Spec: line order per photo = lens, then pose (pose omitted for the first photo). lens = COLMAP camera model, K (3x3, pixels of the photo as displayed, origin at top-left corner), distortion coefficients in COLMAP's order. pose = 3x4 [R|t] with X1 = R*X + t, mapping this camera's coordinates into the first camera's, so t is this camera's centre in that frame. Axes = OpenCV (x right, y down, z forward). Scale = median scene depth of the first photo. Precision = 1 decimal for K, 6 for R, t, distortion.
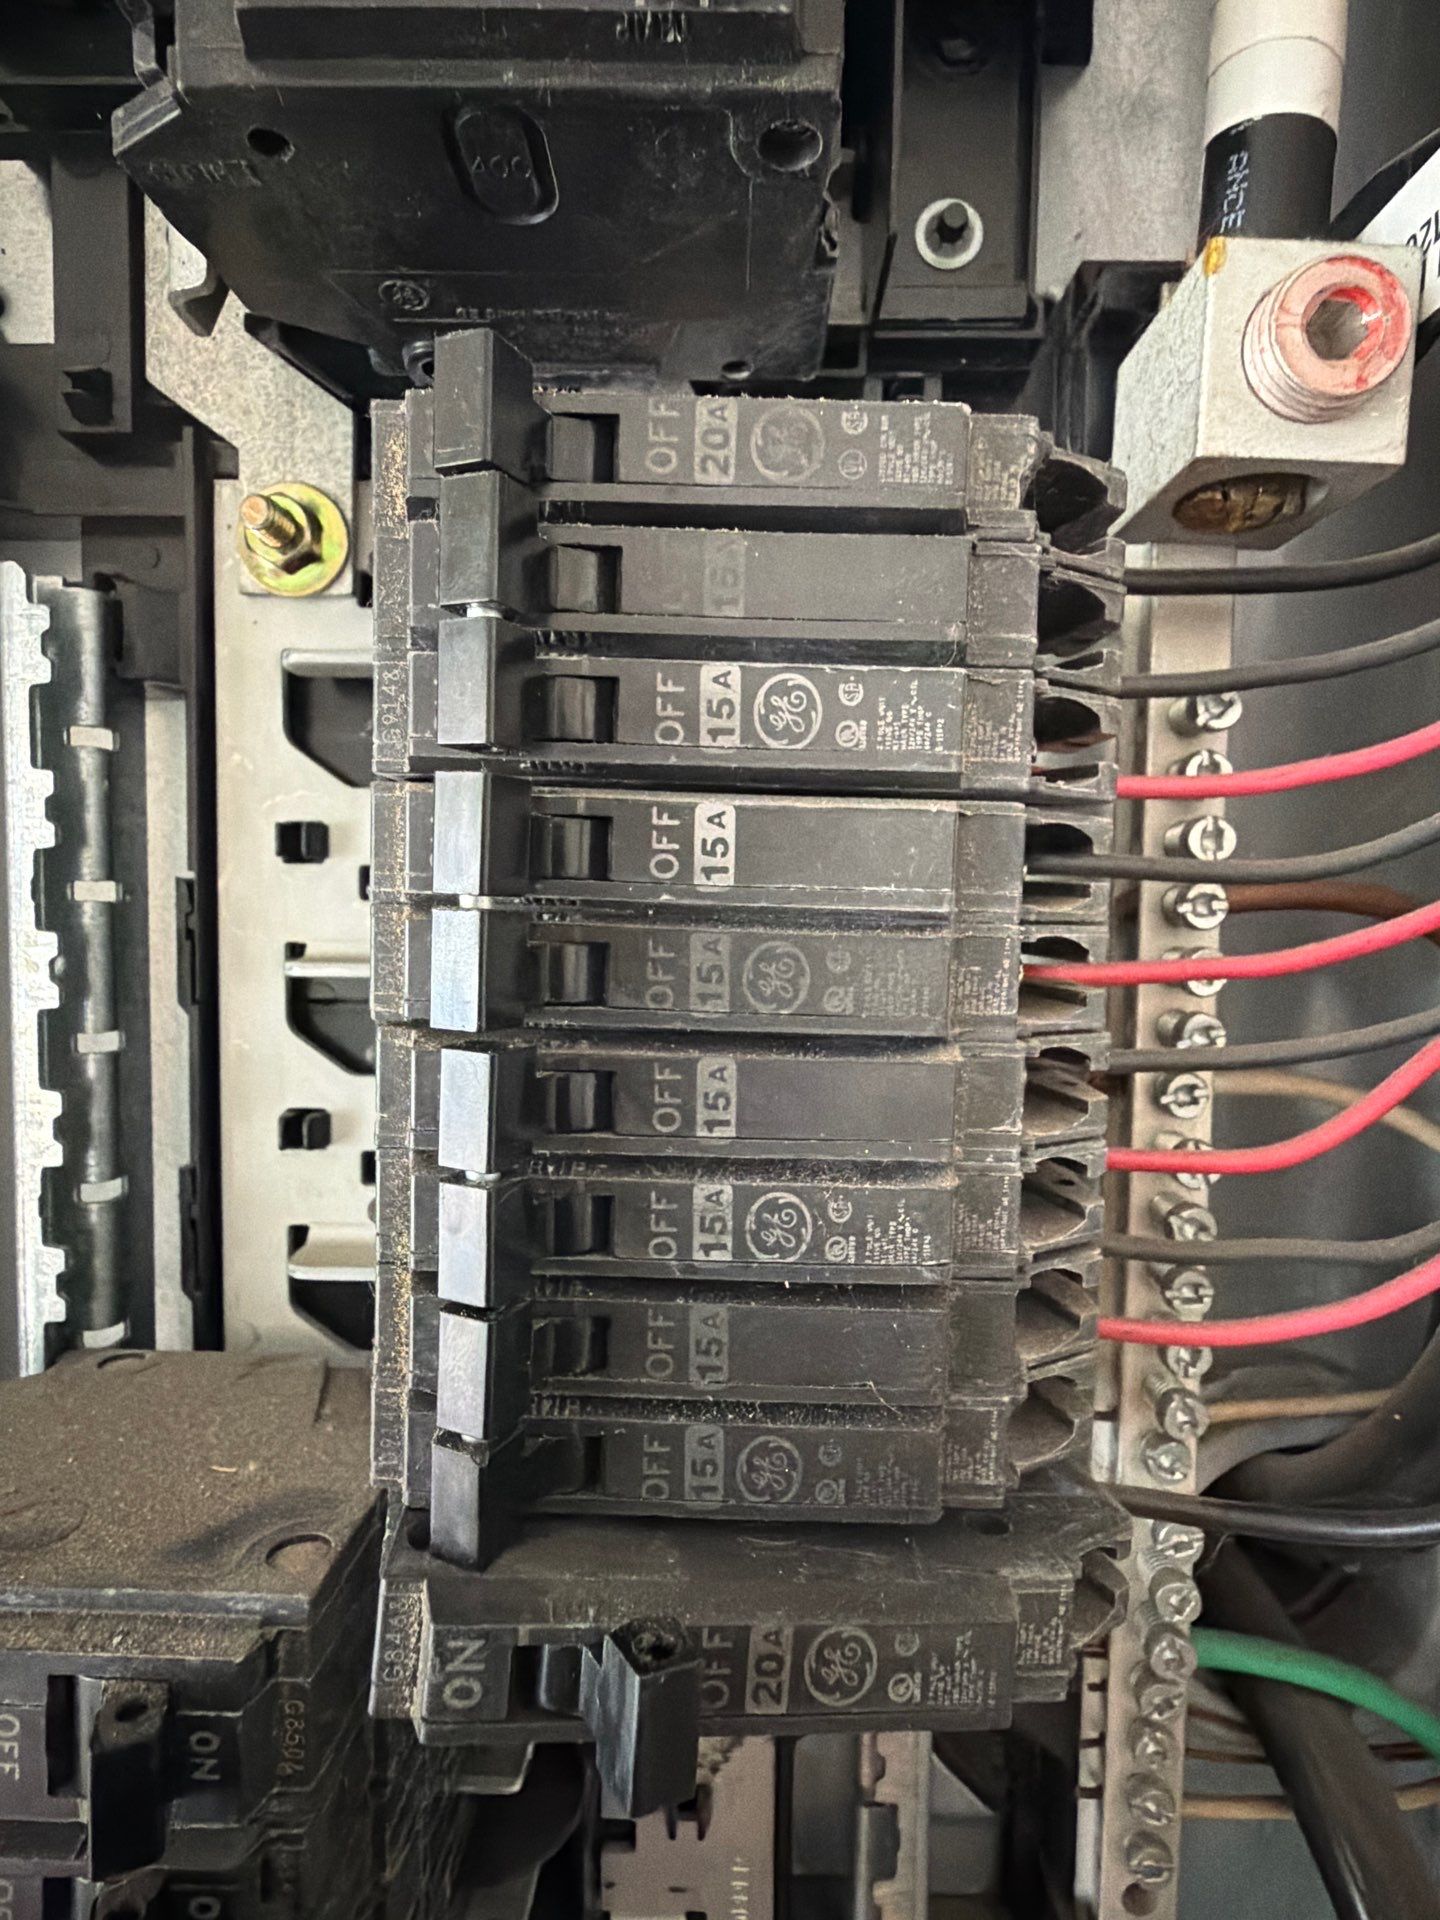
lens RADIAL K [[1437.4, 0, 720.0], [0, 1437.4, 960.0], [0, 0, 1]] dist [0.068365, -0.050161]
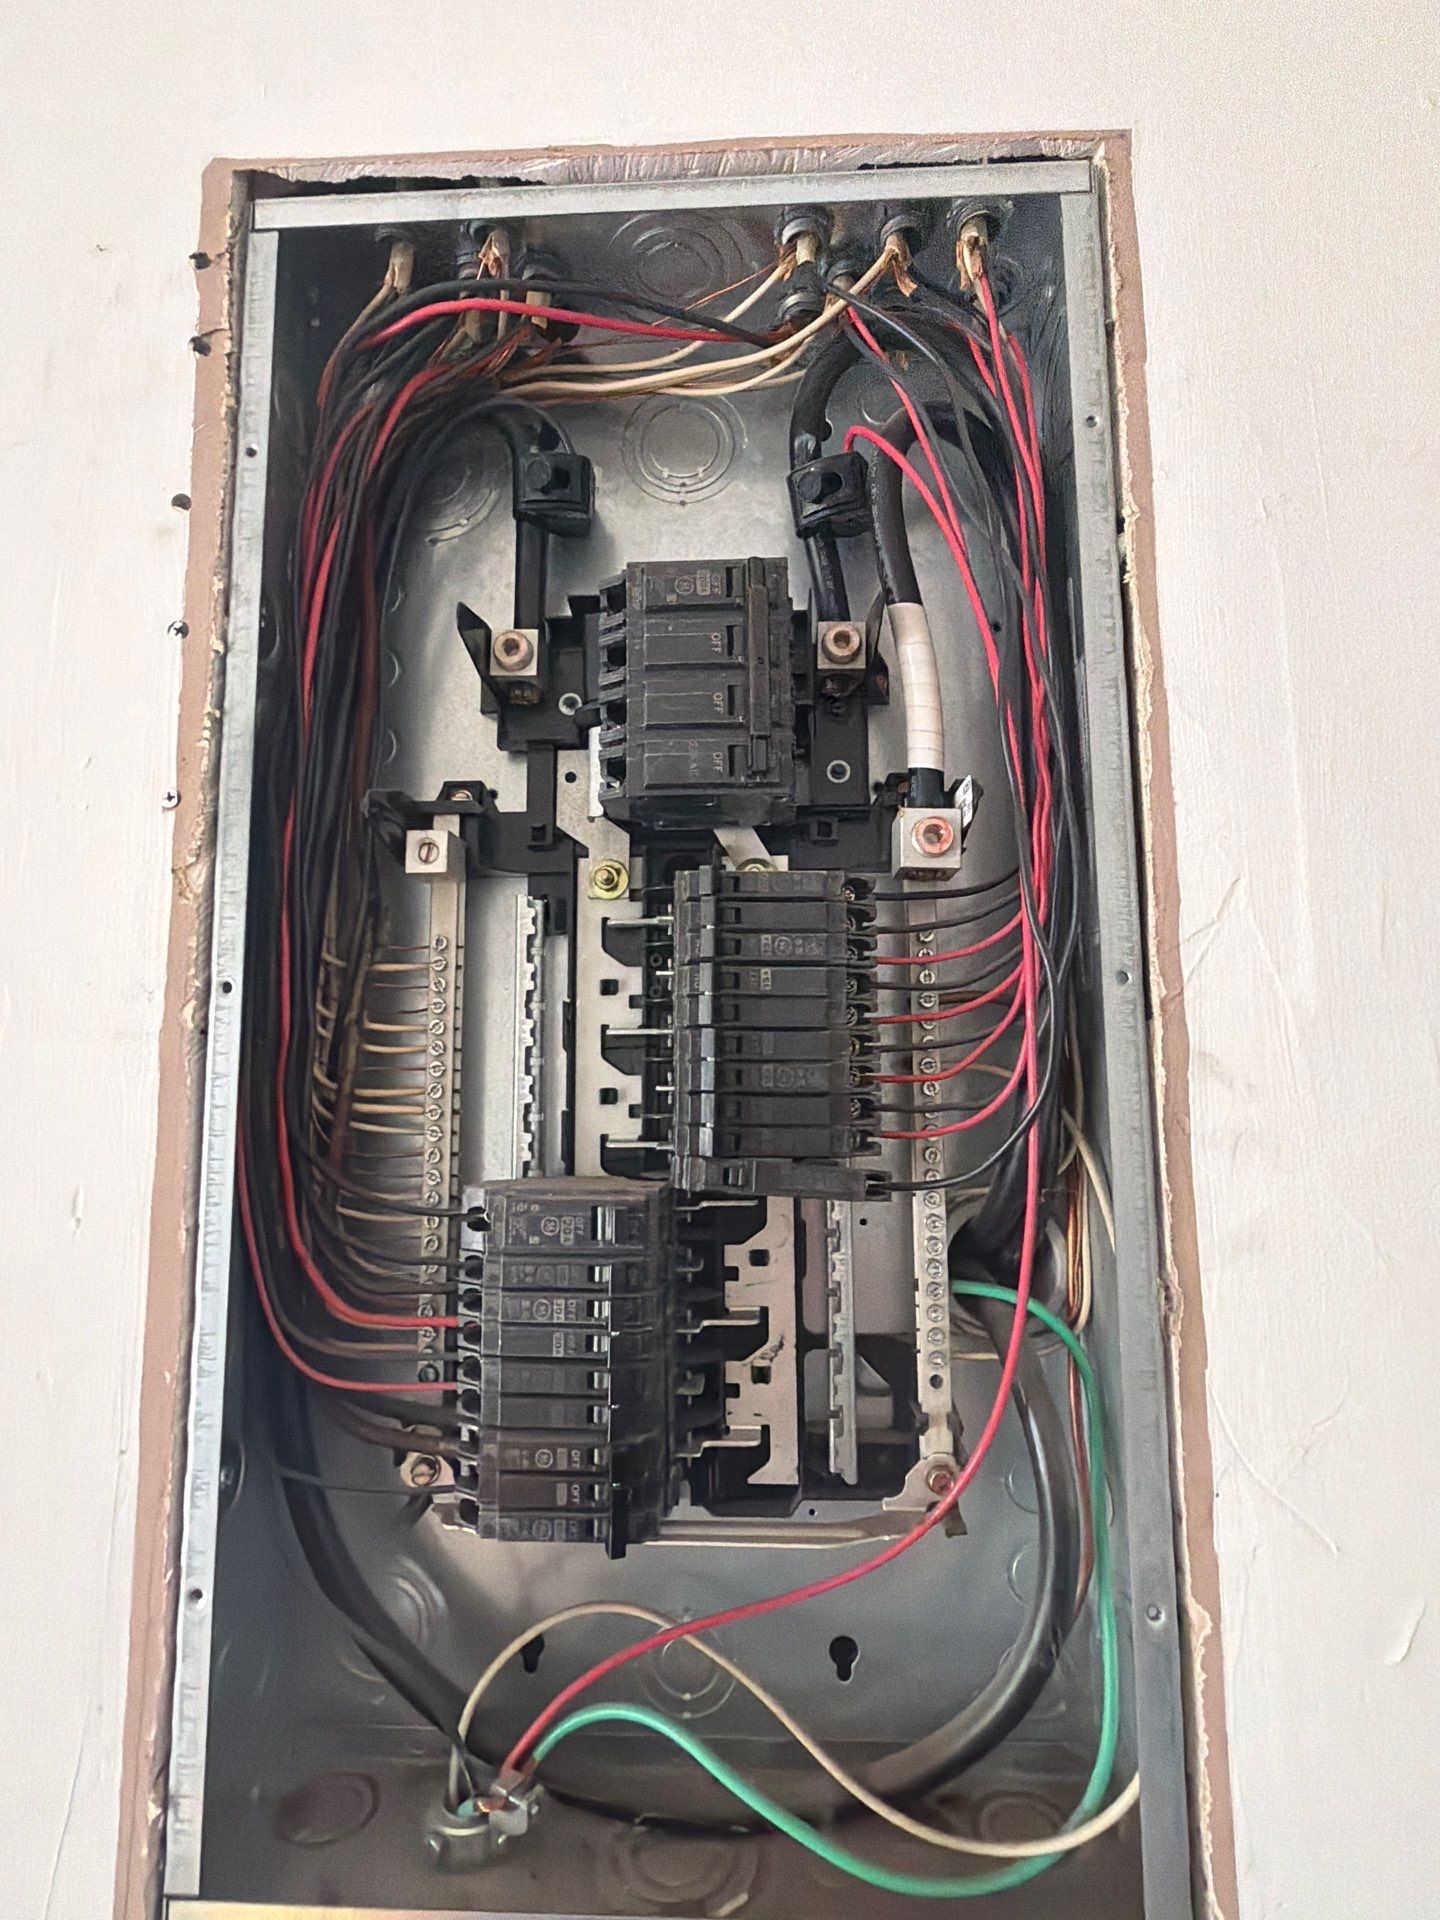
lens RADIAL K [[1437.4, 0, 720.0], [0, 1437.4, 960.0], [0, 0, 1]] dist [0.068365, -0.050161]
pose [[0.999523, -0.025220, -0.017833, -0.034947], [0.023029, 0.993224, -0.113915, 0.191304], [0.020585, 0.113450, 0.993330, -1.785659]]
